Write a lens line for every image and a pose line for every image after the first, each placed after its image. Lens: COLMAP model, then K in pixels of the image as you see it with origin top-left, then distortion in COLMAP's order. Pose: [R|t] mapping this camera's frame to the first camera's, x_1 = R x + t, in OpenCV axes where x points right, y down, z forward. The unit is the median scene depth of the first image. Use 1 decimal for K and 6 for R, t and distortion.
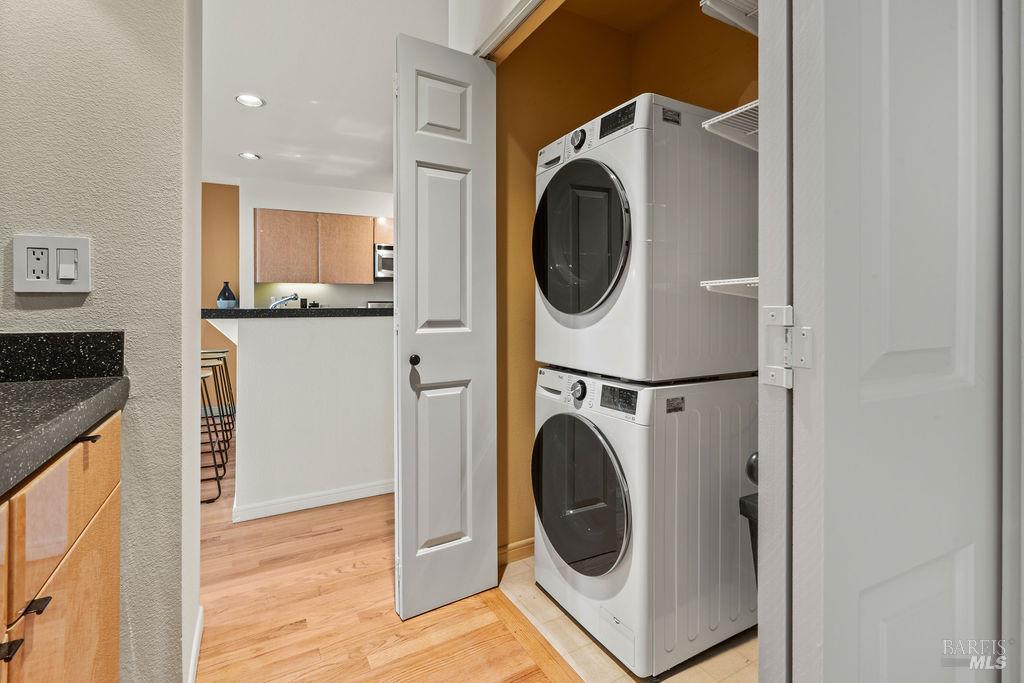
lens RADIAL K [[479.4, 0, 510.3], [0, 479.4, 309.9], [0, 0, 1]] dist [-0.001248, 0.000382]
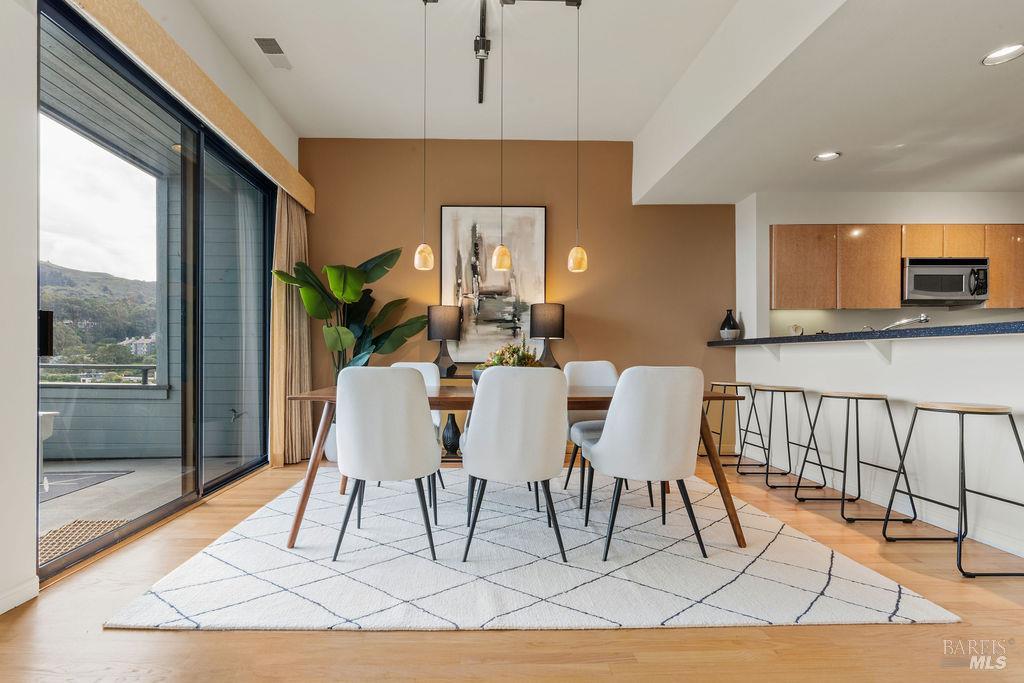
lens RADIAL K [[495.4, 0, 481.4], [0, 495.4, 353.4], [0, 0, 1]] dist [-0.003176, -0.000280]
pose [[0.885202, 0.004522, -0.465185, -0.552498], [-0.007051, 0.999968, -0.003697, 0.029908], [0.465153, 0.006552, 0.885206, -0.050601]]
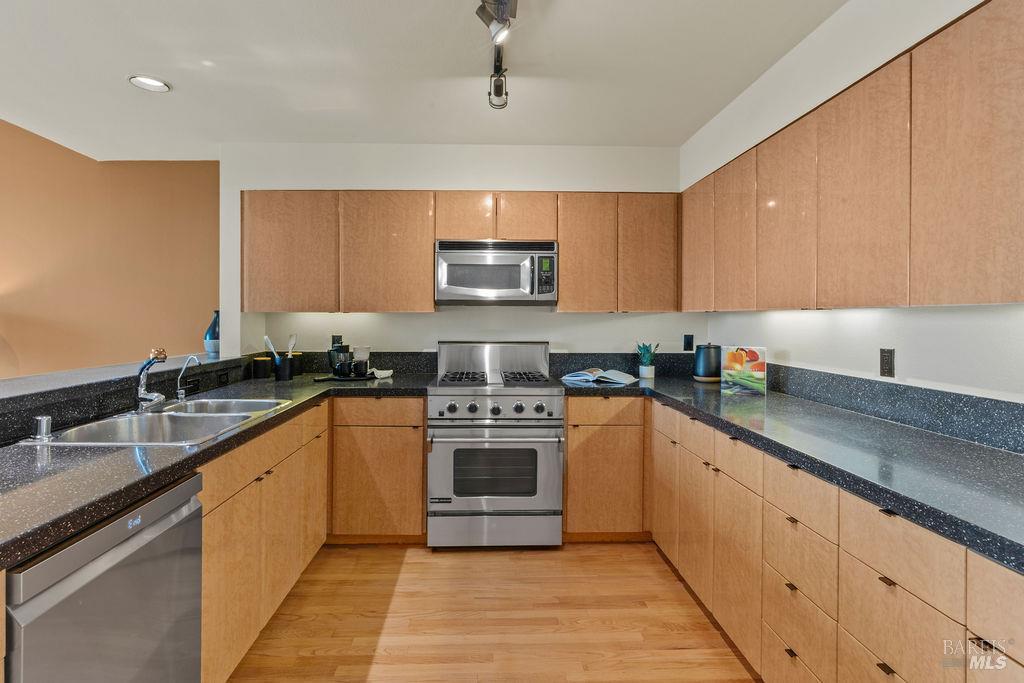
lens RADIAL K [[498.7, 0, 508.7], [0, 498.7, 313.8], [0, 0, 1]] dist [-0.003737, 0.000316]
pose [[0.888851, 0.009488, -0.458099, 0.056492], [-0.013622, 0.999891, -0.005721, -0.054220], [0.457994, 0.011326, 0.888883, 0.566570]]
